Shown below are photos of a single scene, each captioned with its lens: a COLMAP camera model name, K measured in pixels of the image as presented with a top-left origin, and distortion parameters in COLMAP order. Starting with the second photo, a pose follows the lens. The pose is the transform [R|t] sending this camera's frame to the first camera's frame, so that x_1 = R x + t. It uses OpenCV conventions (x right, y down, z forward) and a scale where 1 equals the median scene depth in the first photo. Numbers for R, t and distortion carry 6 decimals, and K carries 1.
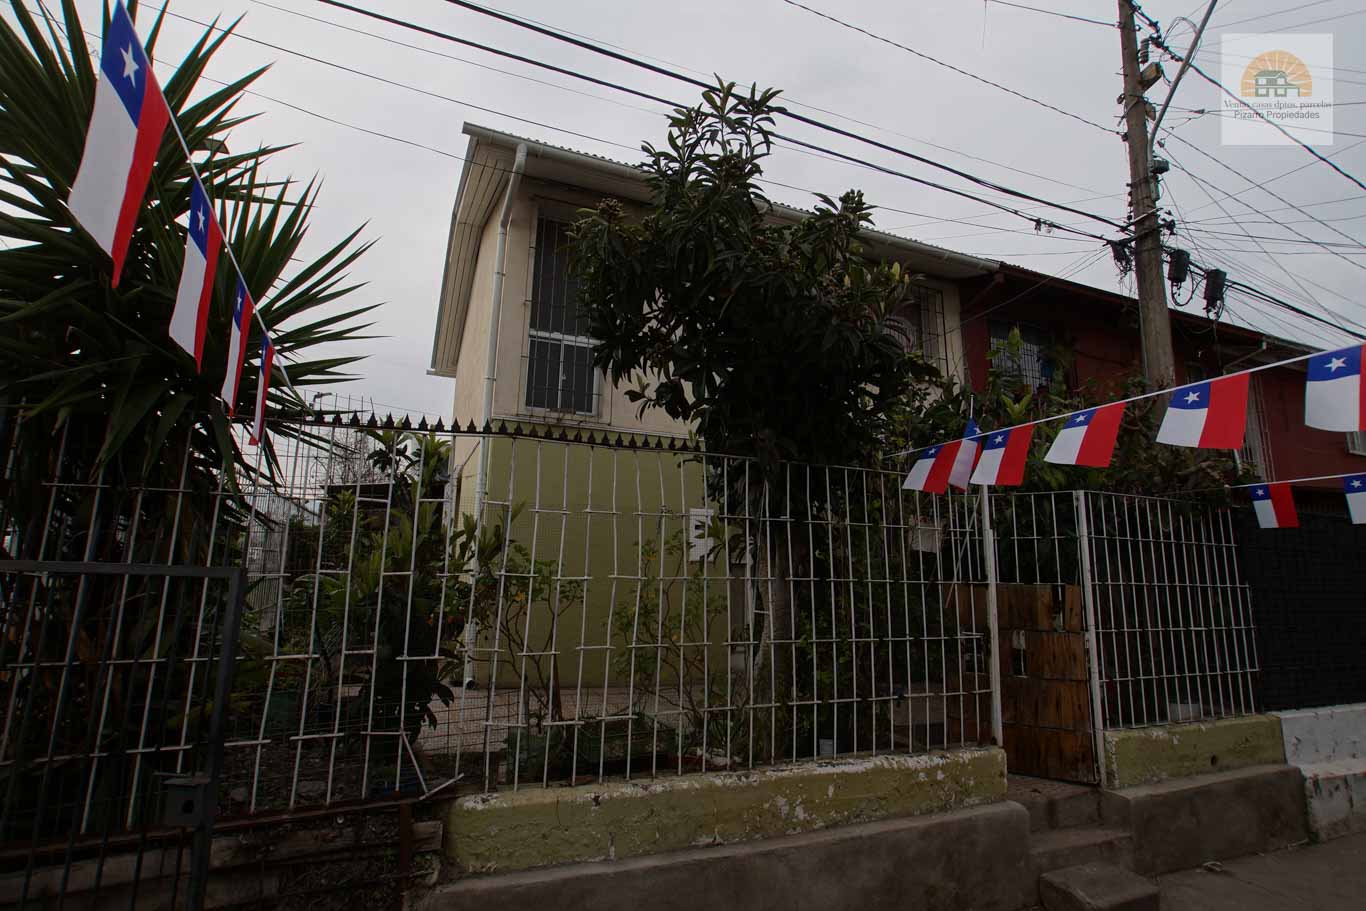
lens RADIAL K [[658.1, 0, 664.3], [0, 658.1, 451.9], [0, 0, 1]] dist [-0.041860, 0.020609]
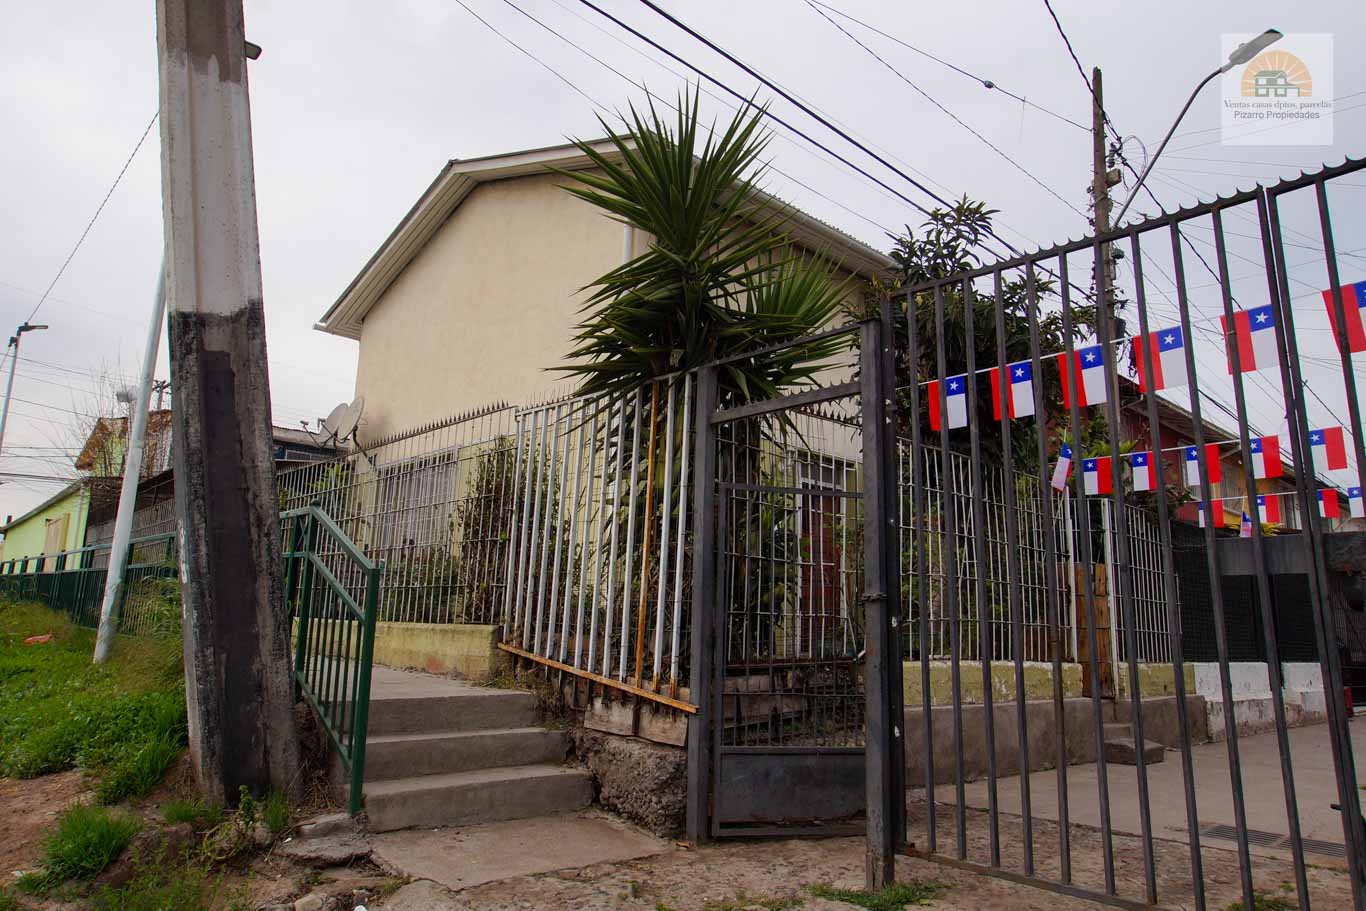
lens RADIAL K [[875.9, 0, 682.3], [0, 875.9, 446.8], [0, 0, 1]] dist [0.000927, -0.000086]
pose [[0.939005, 0.074676, 0.335696, -0.848887], [-0.071277, 0.997204, -0.022456, 0.051180], [-0.336435, -0.002841, 0.941703, -0.484402]]
